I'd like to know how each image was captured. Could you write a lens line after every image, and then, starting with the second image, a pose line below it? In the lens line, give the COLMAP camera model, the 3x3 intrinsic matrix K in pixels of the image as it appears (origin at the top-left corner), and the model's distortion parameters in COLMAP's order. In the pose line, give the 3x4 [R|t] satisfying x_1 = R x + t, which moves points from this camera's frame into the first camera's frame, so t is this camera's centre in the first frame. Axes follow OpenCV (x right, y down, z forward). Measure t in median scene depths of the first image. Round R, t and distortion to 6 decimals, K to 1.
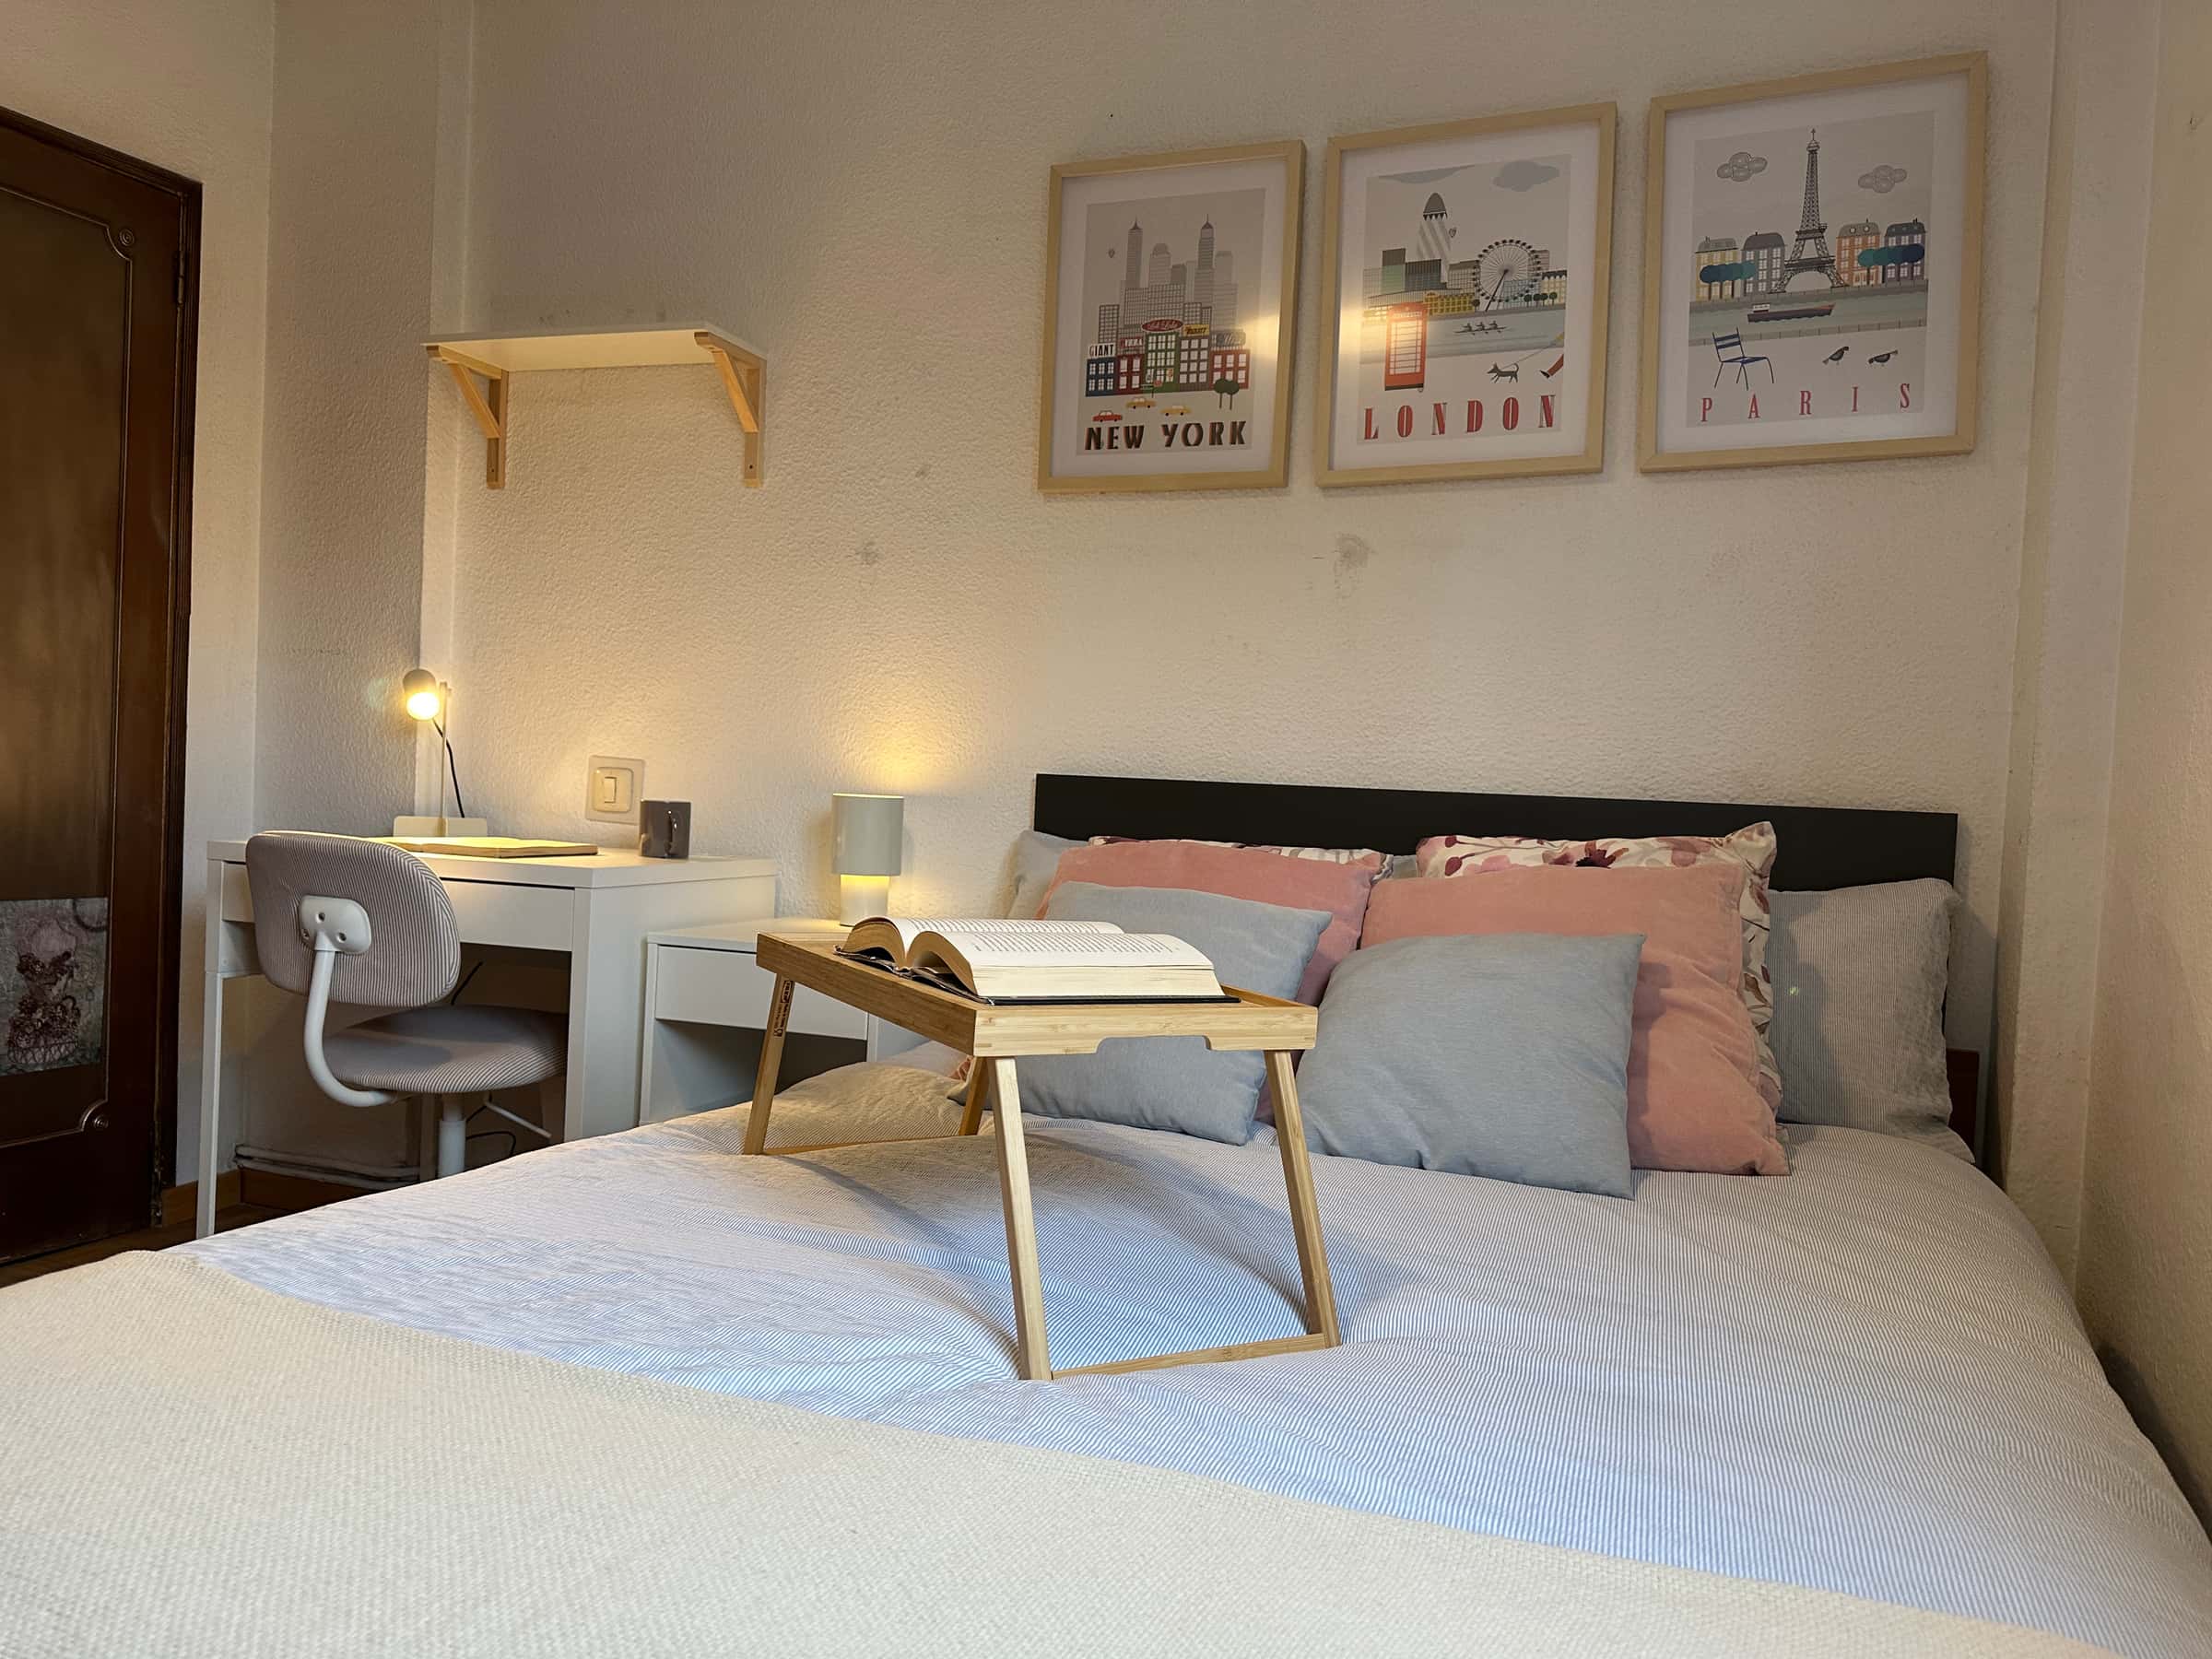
lens RADIAL K [[1567.0, 0, 1126.4], [0, 1567.0, 910.8], [0, 0, 1]] dist [0.050095, -0.065565]
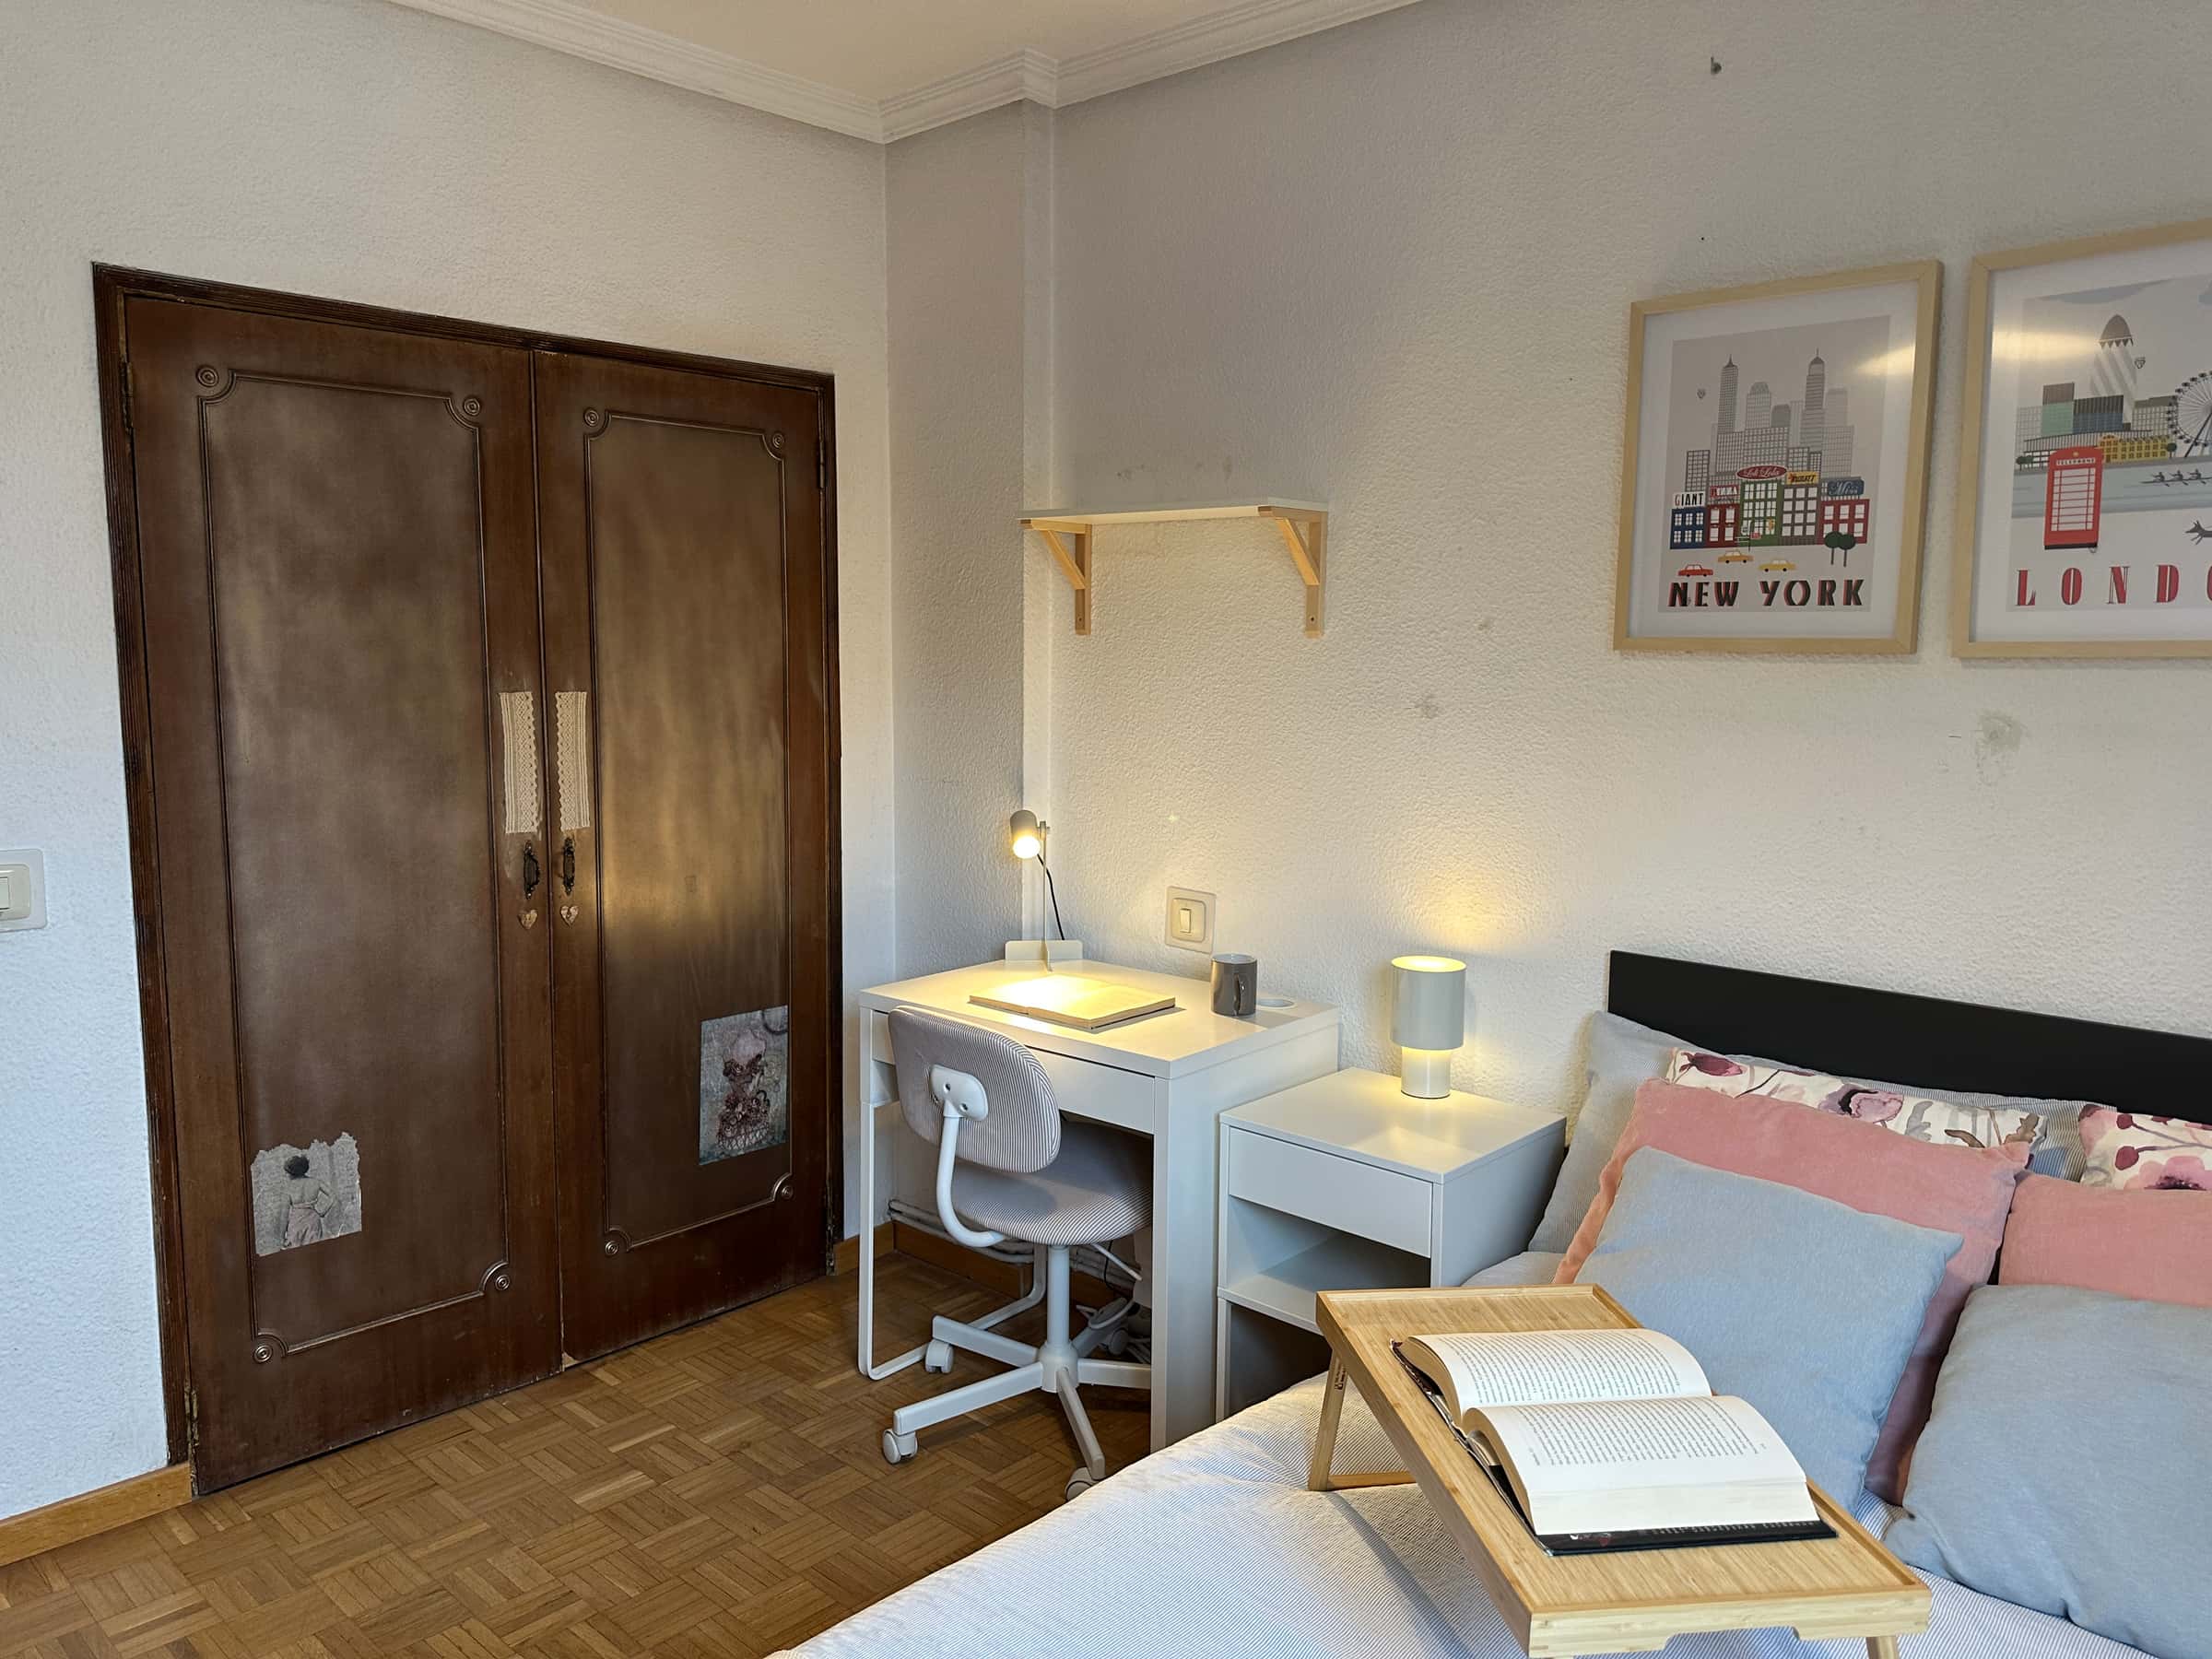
lens RADIAL K [[1567.0, 0, 1096.9], [0, 1567.0, 853.7], [0, 0, 1]] dist [0.050095, -0.065565]
pose [[0.927714, 0.004148, -0.373270, 0.008493], [0.020713, 0.997826, 0.062568, -0.219159], [0.372718, -0.065776, 0.925611, 0.010723]]
